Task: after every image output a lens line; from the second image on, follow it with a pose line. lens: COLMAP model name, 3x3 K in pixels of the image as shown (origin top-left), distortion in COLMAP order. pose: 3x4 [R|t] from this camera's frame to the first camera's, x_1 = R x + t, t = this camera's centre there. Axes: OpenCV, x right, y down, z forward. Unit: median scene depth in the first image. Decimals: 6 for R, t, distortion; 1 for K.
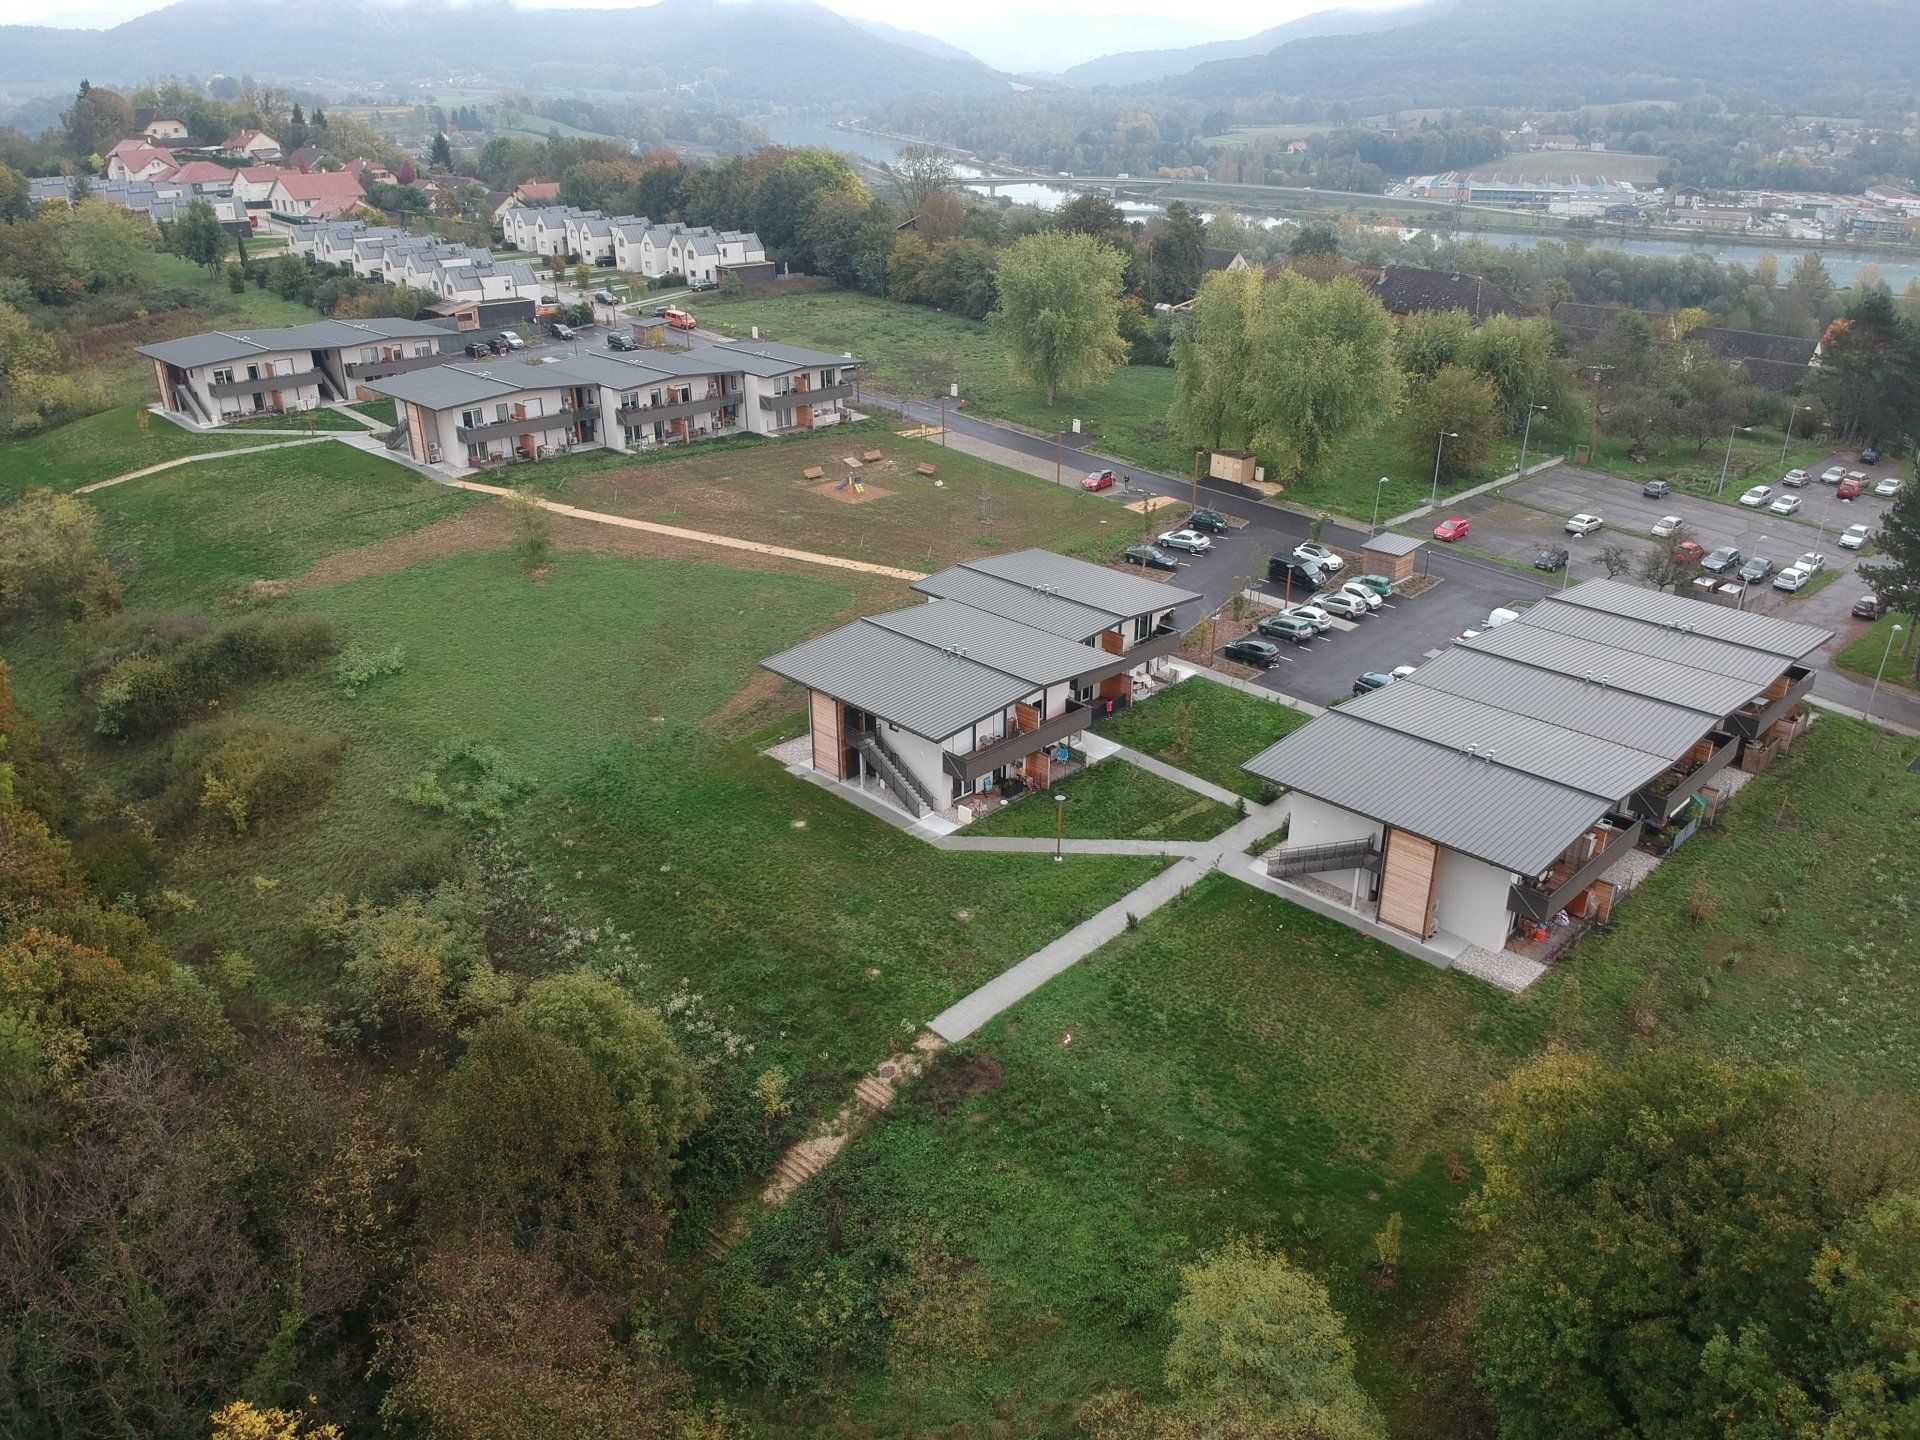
lens RADIAL K [[1454.2, 0, 973.7], [0, 1454.2, 672.4], [0, 0, 1]] dist [0.162961, -0.282568]
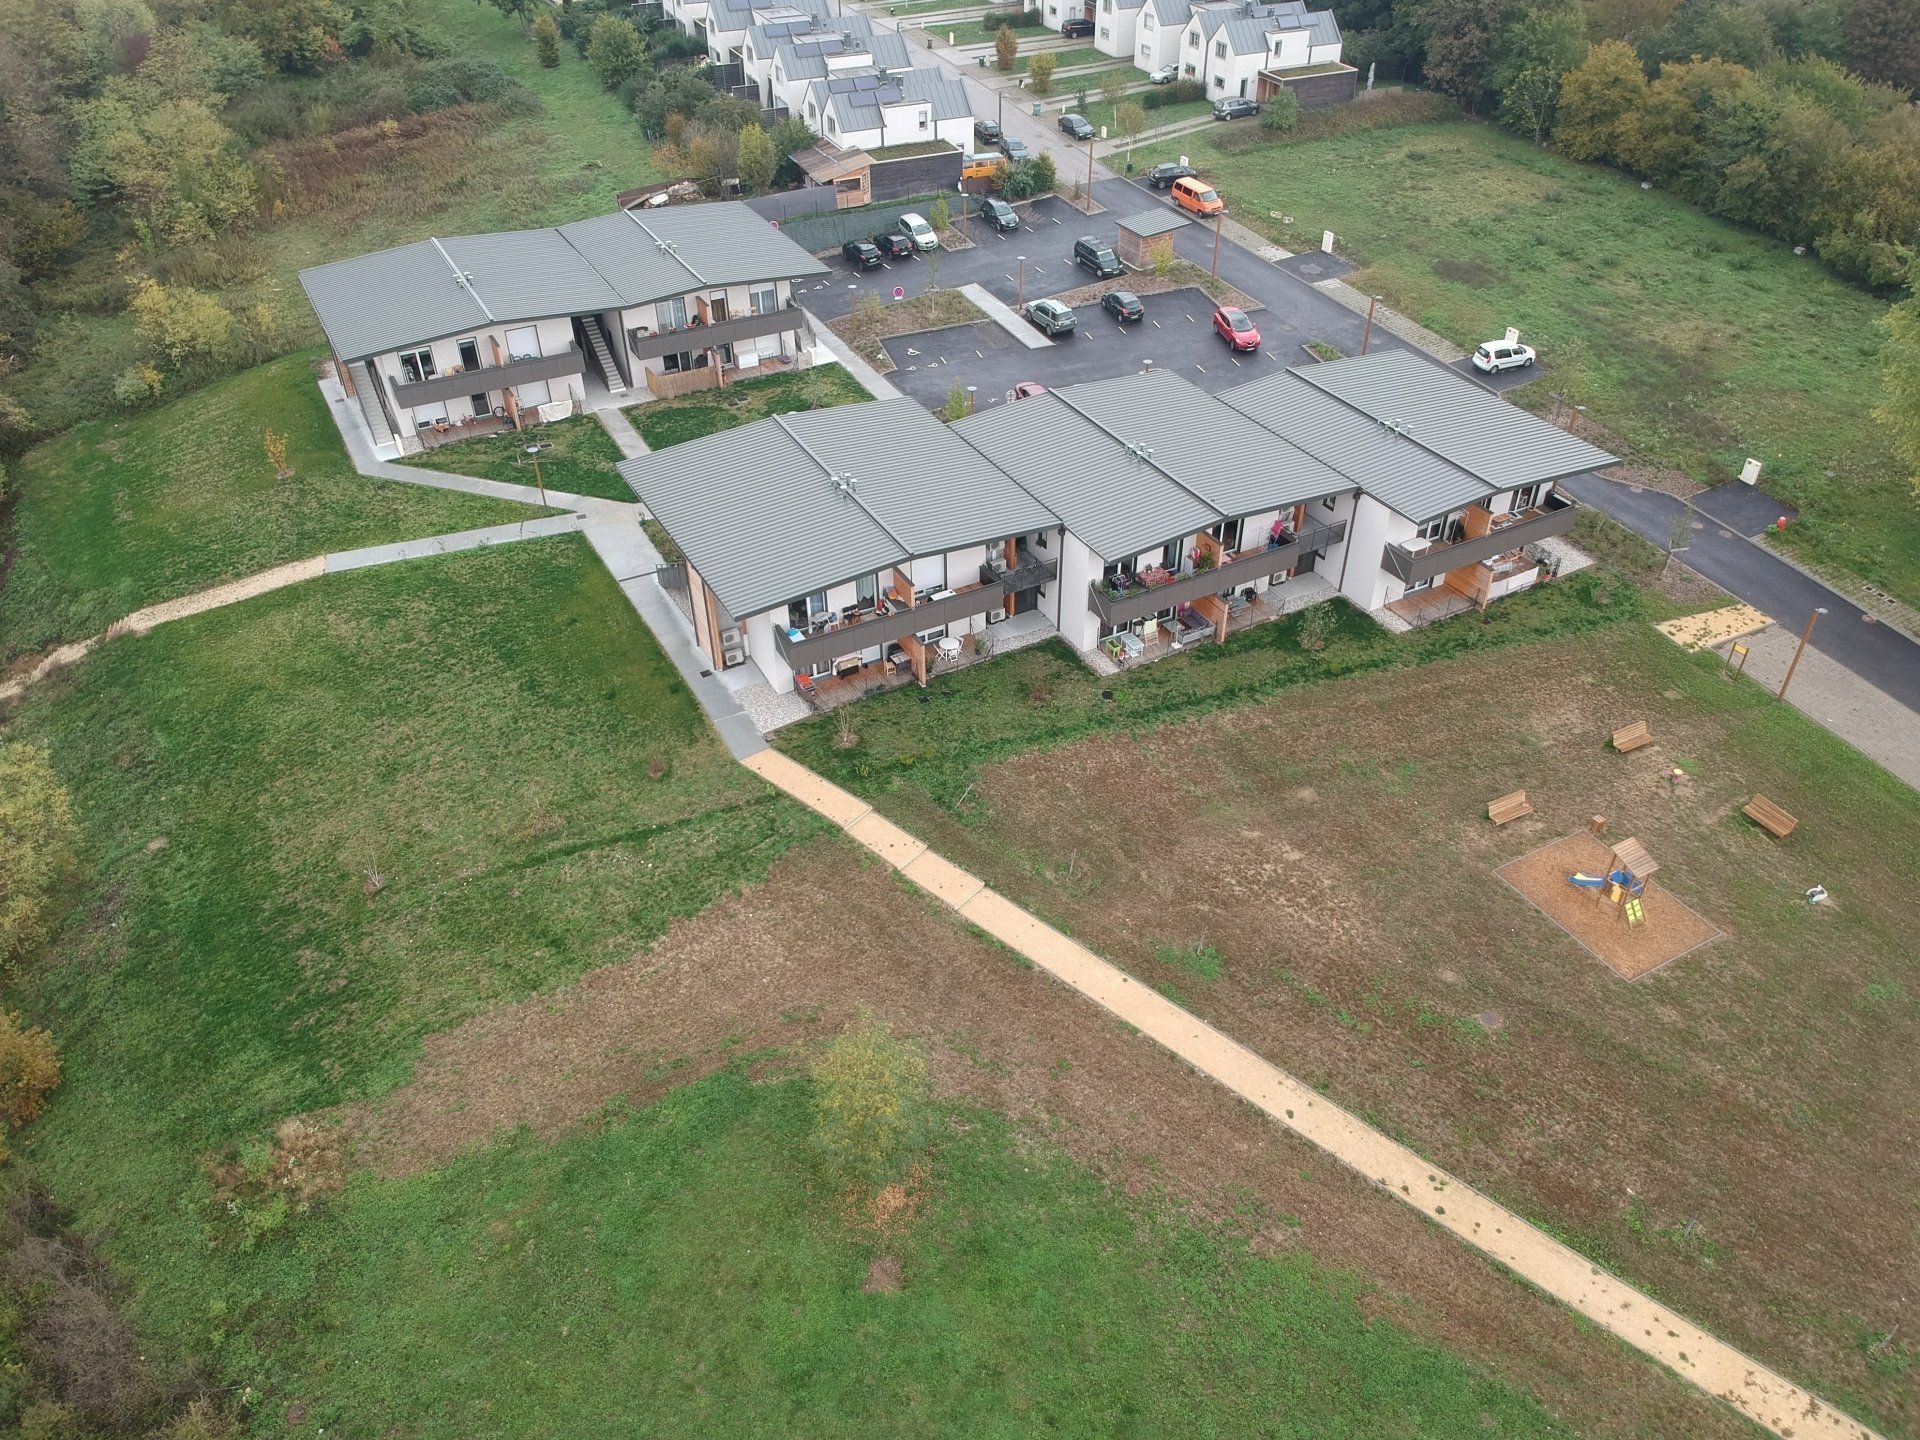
lens RADIAL K [[1504.6, 0, 997.6], [0, 1504.6, 720.0], [0, 0, 1]] dist [0.096977, -0.208639]
pose [[0.963701, 0.160302, -0.213504, -0.117100], [-0.105628, 0.963362, 0.246530, -0.184941], [0.245201, -0.215029, 0.945325, 0.380271]]
